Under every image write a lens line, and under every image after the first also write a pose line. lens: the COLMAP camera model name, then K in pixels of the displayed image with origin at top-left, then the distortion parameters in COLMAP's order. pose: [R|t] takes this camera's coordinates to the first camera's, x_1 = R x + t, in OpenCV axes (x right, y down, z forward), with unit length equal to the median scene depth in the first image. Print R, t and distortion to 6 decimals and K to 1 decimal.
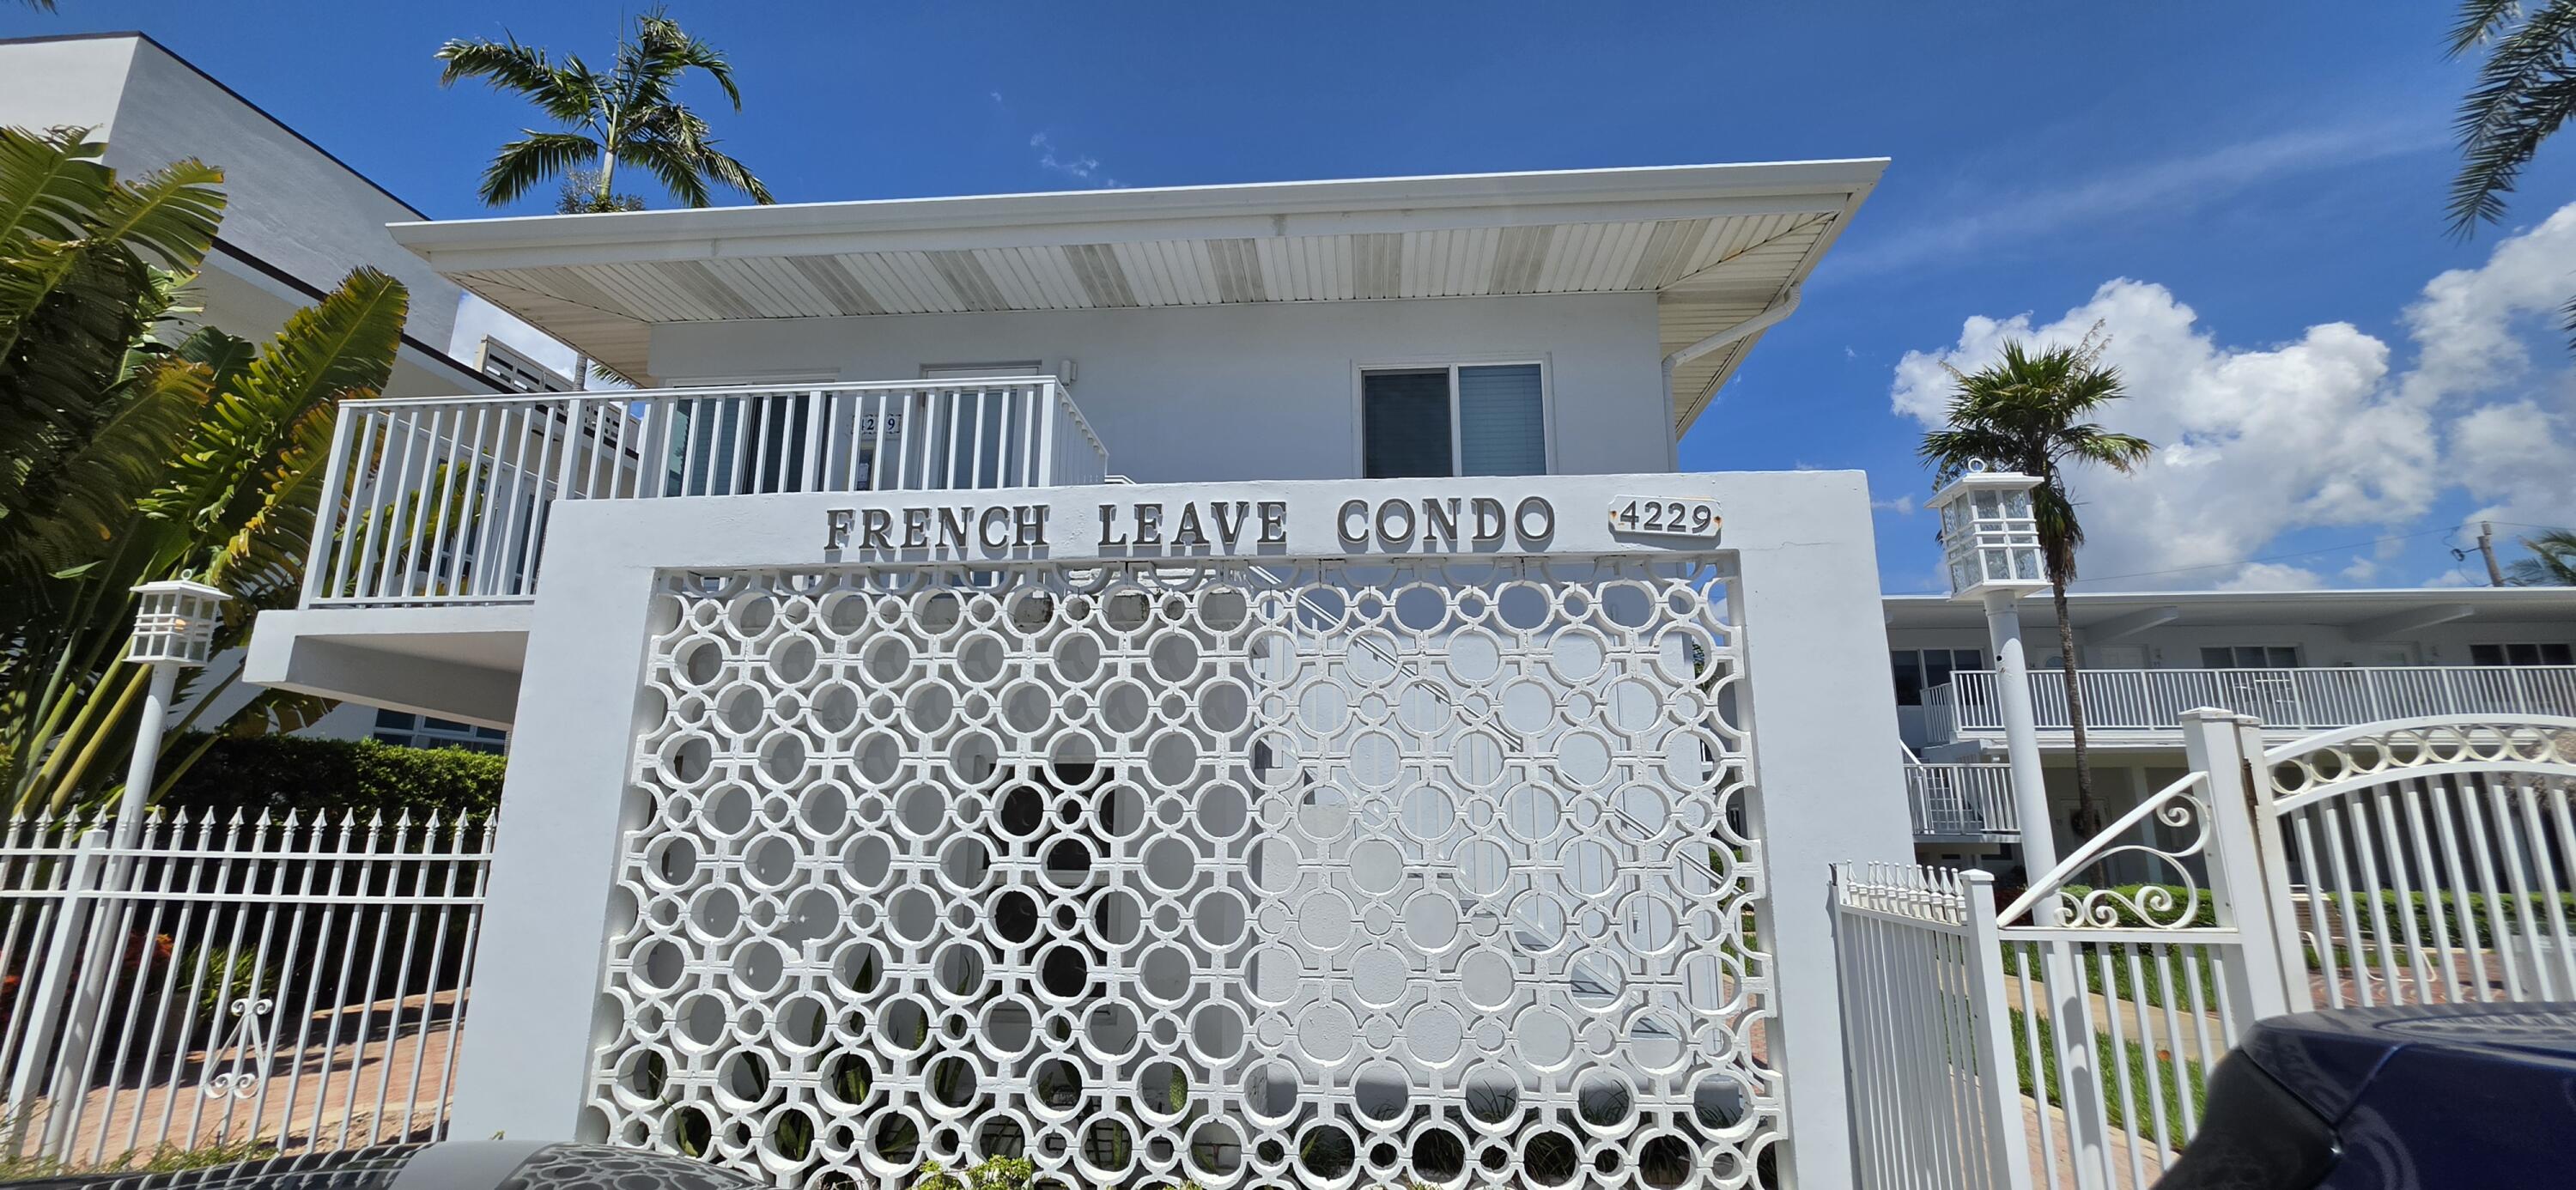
lens RADIAL K [[1024.4, 0, 1288.0], [0, 1024.4, 595.0], [0, 0, 1]] dist [-0.001891, 0.000052]
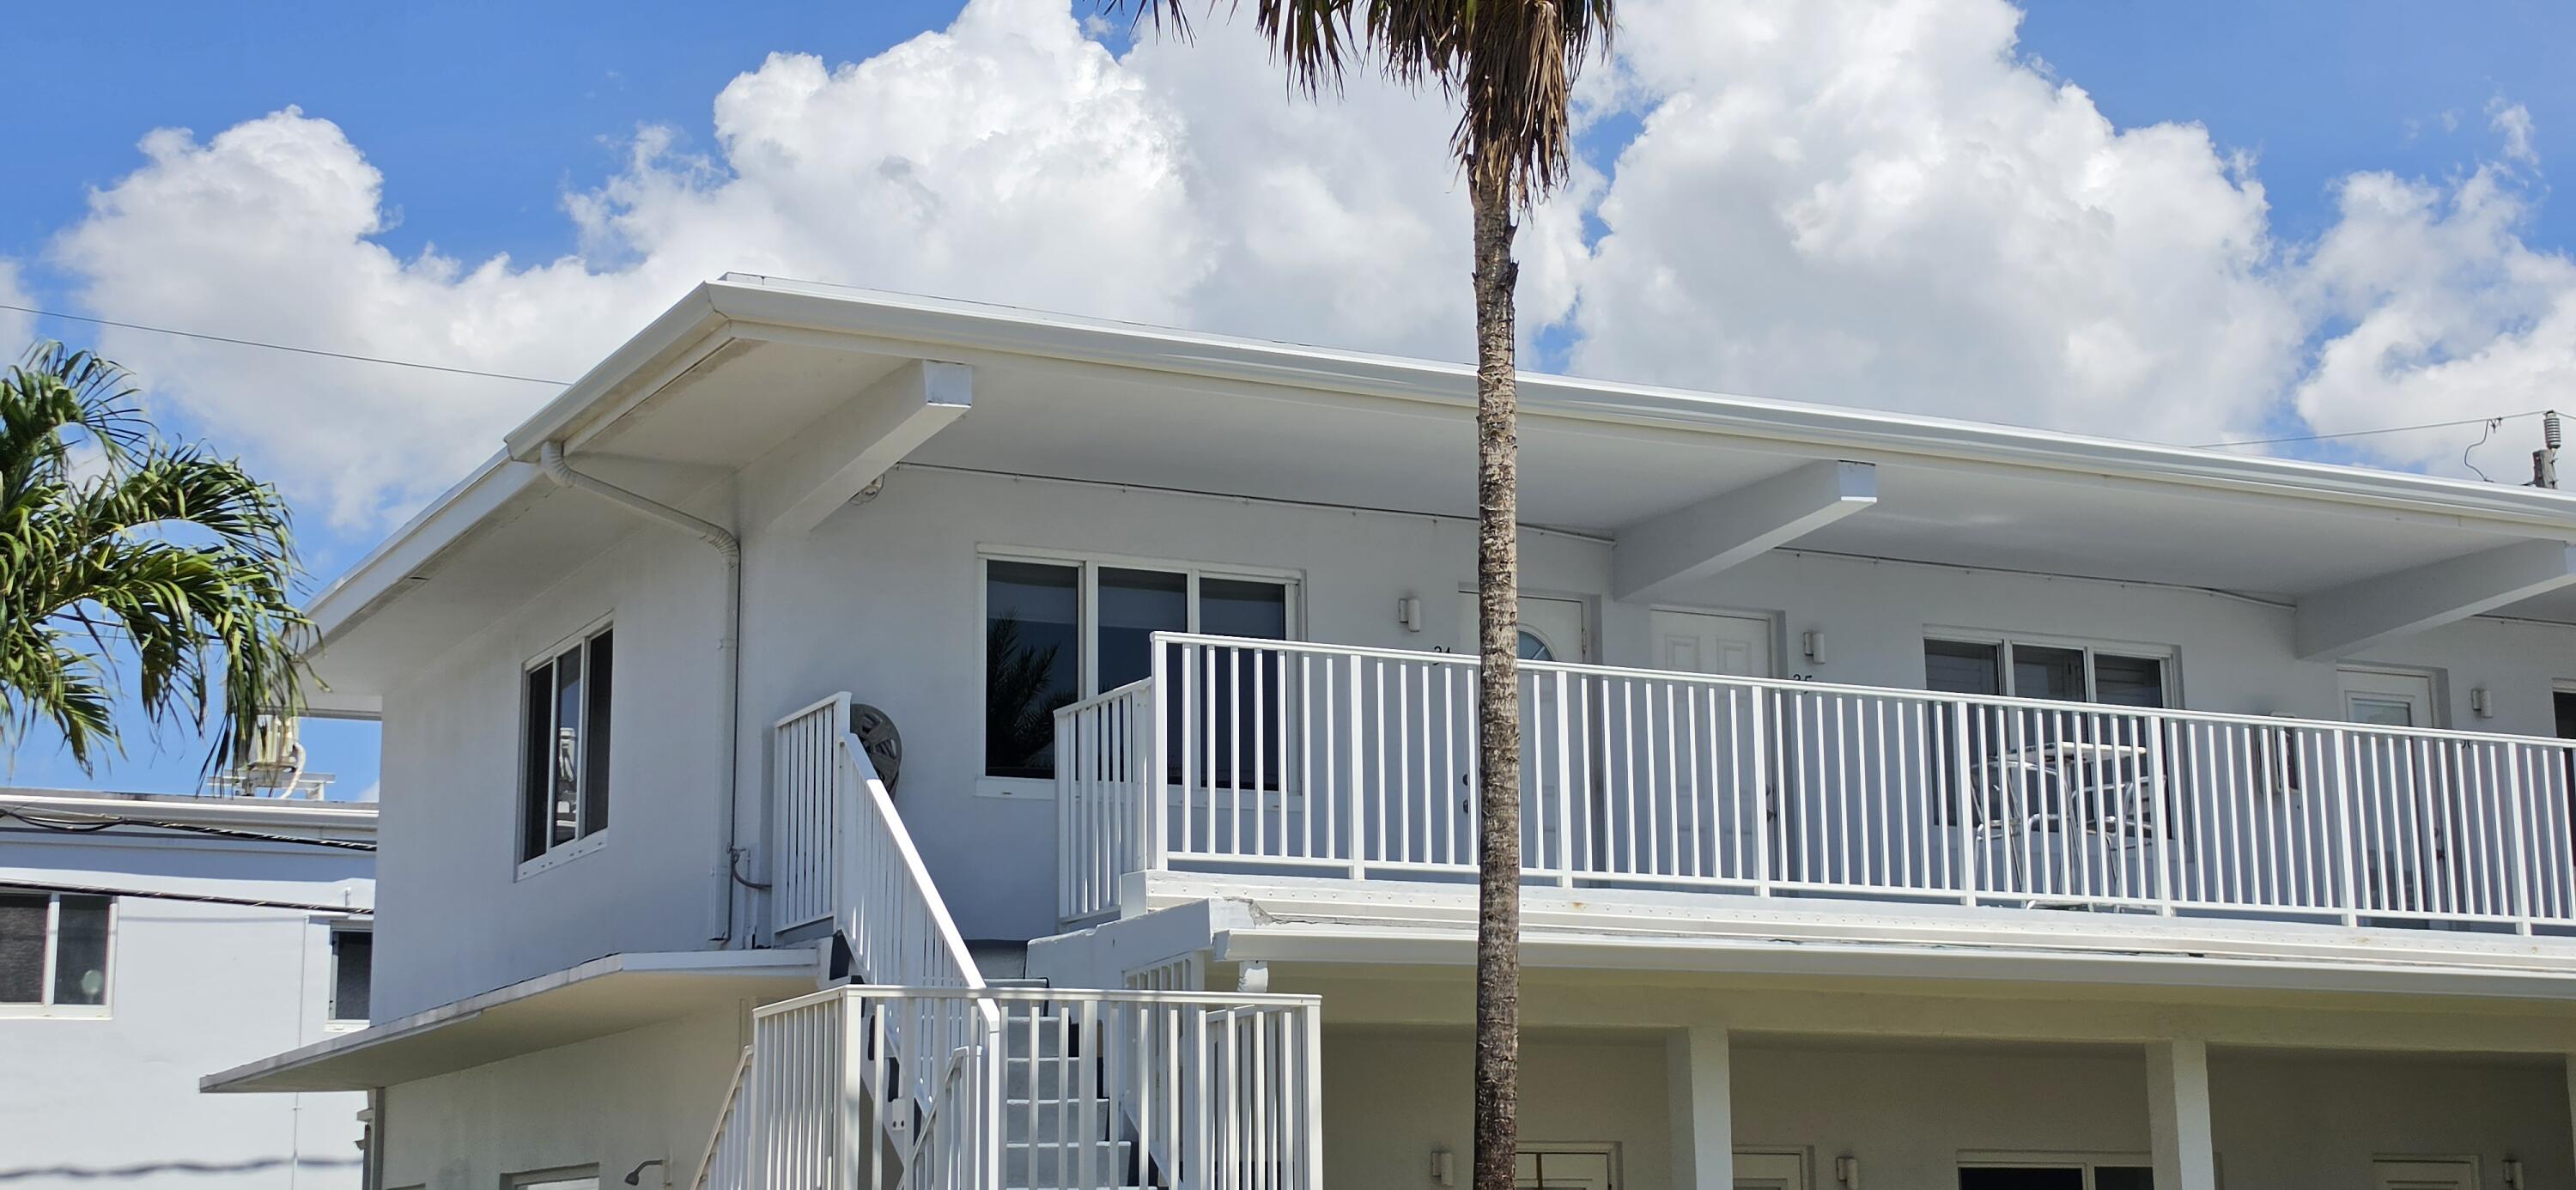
lens RADIAL K [[3531.8, 0, 1328.9], [0, 3531.8, 556.1], [0, 0, 1]] dist [0.094043, 0.017012]
pose [[0.841976, 0.091186, 0.531753, 0.228327], [-0.100642, 0.994859, -0.011246, 0.062277], [-0.530045, -0.044048, 0.846825, 0.255698]]
